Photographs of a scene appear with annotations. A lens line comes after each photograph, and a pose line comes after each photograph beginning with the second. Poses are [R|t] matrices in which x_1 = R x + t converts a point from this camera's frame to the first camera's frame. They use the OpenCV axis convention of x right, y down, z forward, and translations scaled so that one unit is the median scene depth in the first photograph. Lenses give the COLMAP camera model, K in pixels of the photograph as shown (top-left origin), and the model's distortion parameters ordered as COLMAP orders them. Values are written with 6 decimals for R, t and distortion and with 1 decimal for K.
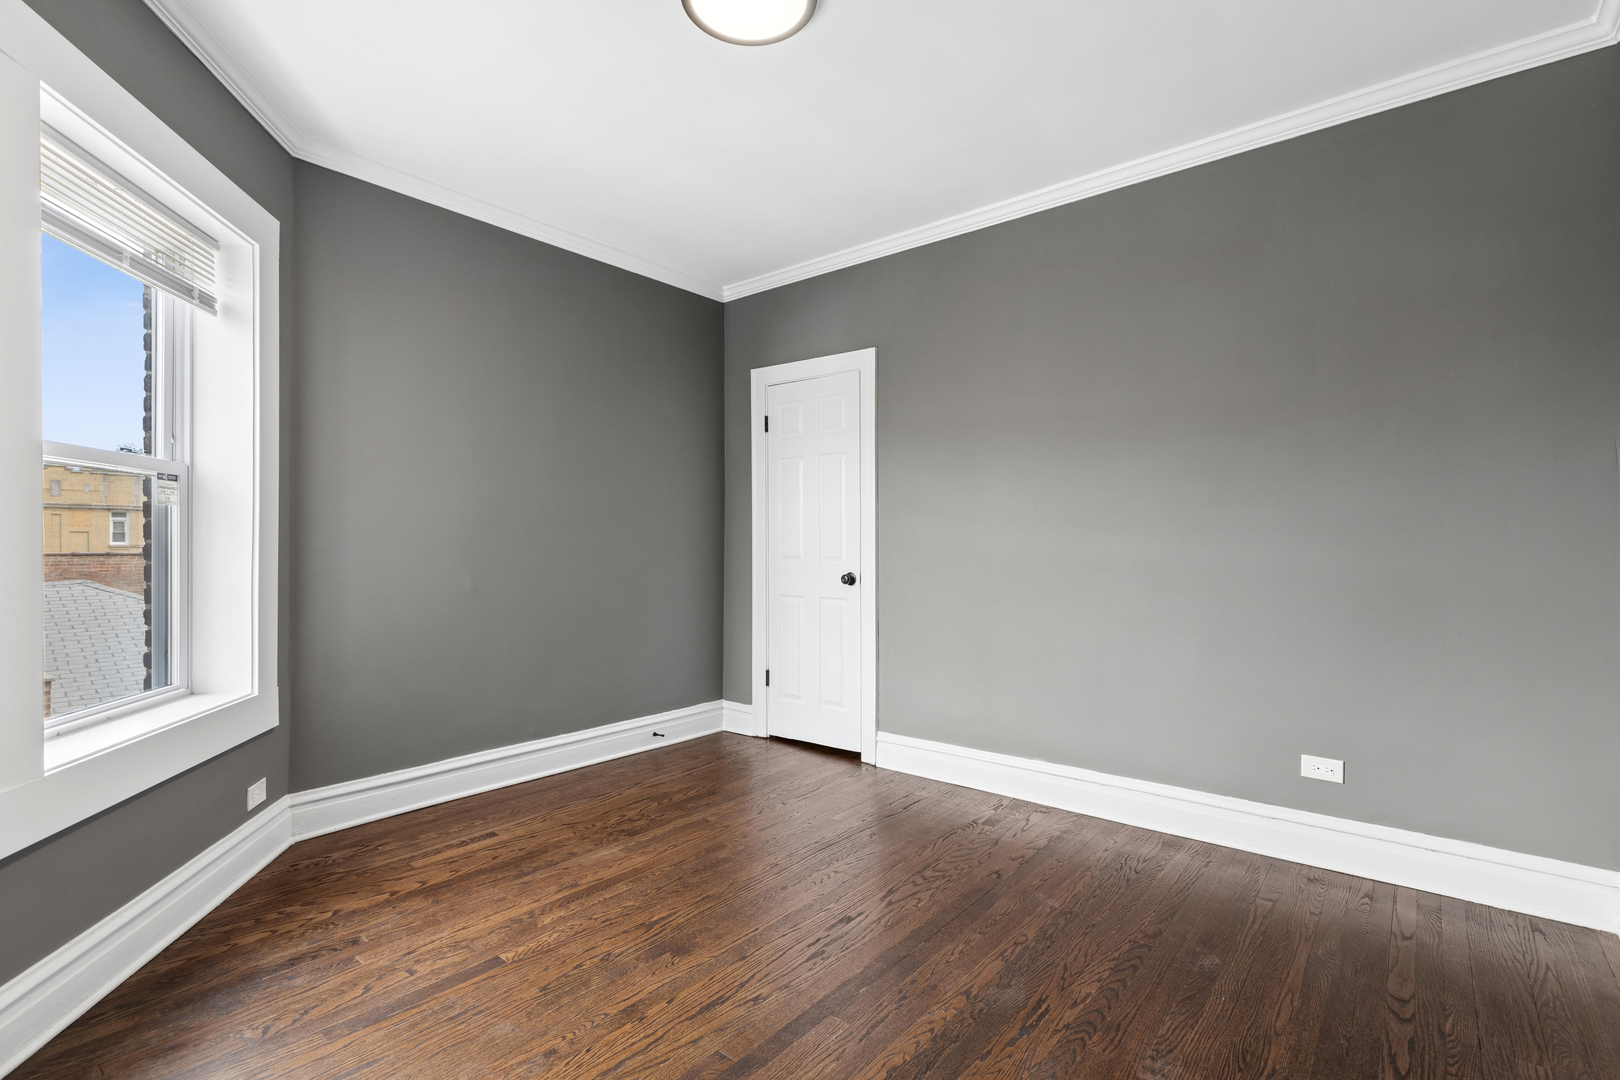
lens RADIAL K [[737.0, 0, 813.2], [0, 737.0, 540.0], [0, 0, 1]] dist [0.004979, 0.000432]
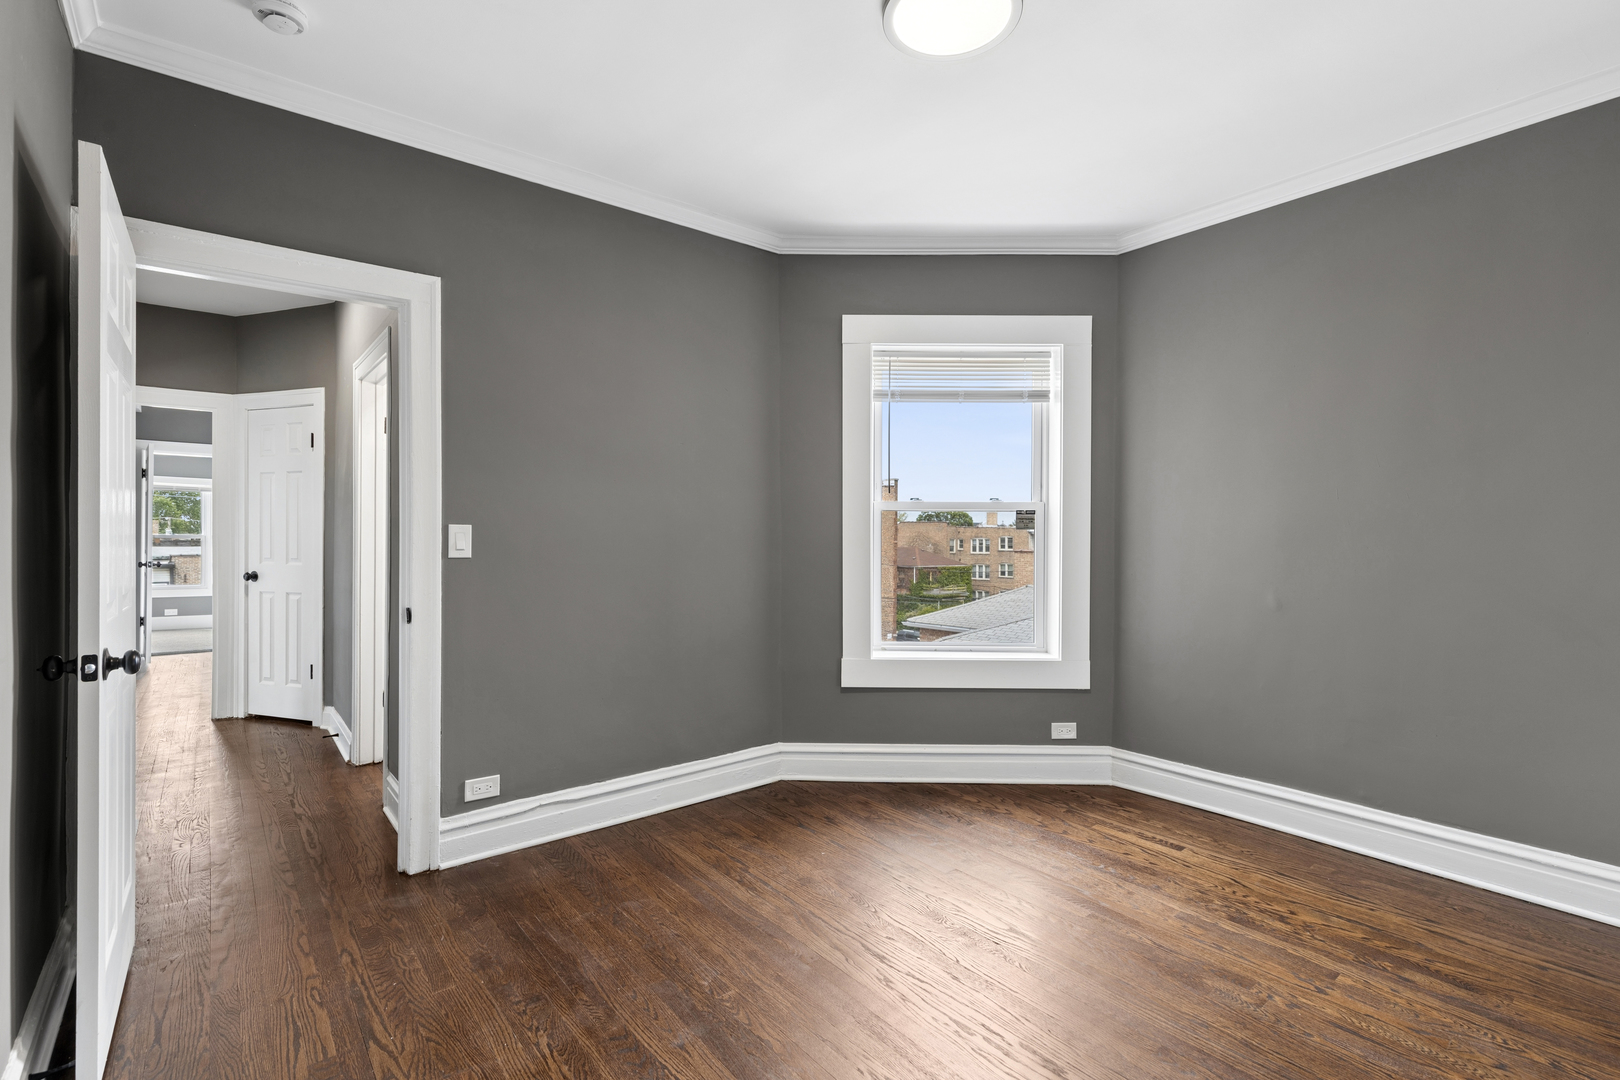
lens RADIAL K [[737.0, 0, 809.2], [0, 737.0, 542.3], [0, 0, 1]] dist [0.004979, 0.000432]
pose [[-0.189705, 0.000541, -0.981841, 0.648600], [-0.001175, 0.999999, 0.000778, -0.016850], [0.981840, 0.001301, -0.189704, 0.698929]]
